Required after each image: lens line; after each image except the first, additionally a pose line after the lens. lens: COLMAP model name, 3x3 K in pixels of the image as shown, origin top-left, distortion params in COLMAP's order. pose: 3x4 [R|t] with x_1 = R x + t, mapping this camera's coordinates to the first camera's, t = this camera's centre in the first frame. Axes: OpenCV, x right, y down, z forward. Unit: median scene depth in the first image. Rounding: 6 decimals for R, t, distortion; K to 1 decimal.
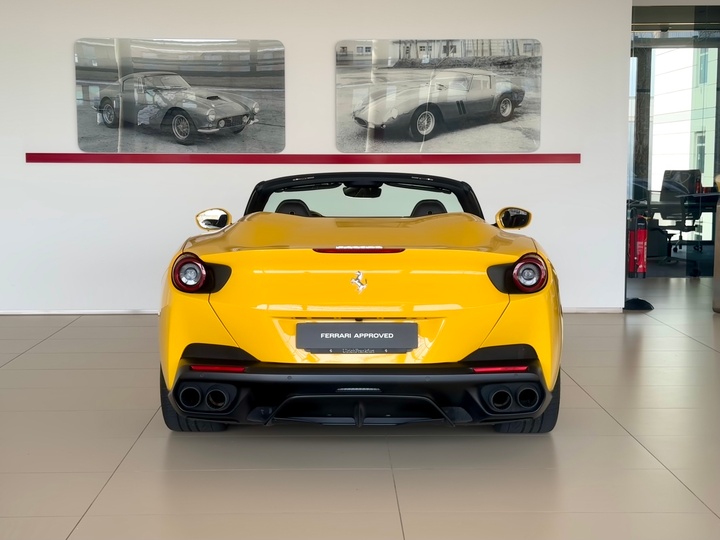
lens RADIAL K [[1131.9, 0, 445.3], [0, 1131.9, 269.4], [0, 0, 1]] dist [0.173808, 0.040662]
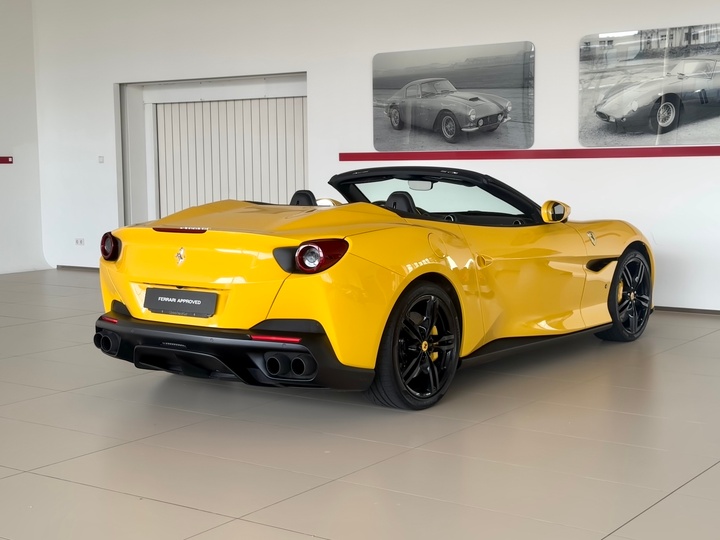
lens RADIAL K [[1141.8, 0, 360.0], [0, 1141.8, 270.0], [0, 0, 1]] dist [0.183333, -0.057488]
pose [[0.816463, 0.050682, -0.575169, 0.346569], [-0.048559, 0.998638, 0.019066, -0.003188], [0.575352, 0.012363, 0.817812, 0.046336]]
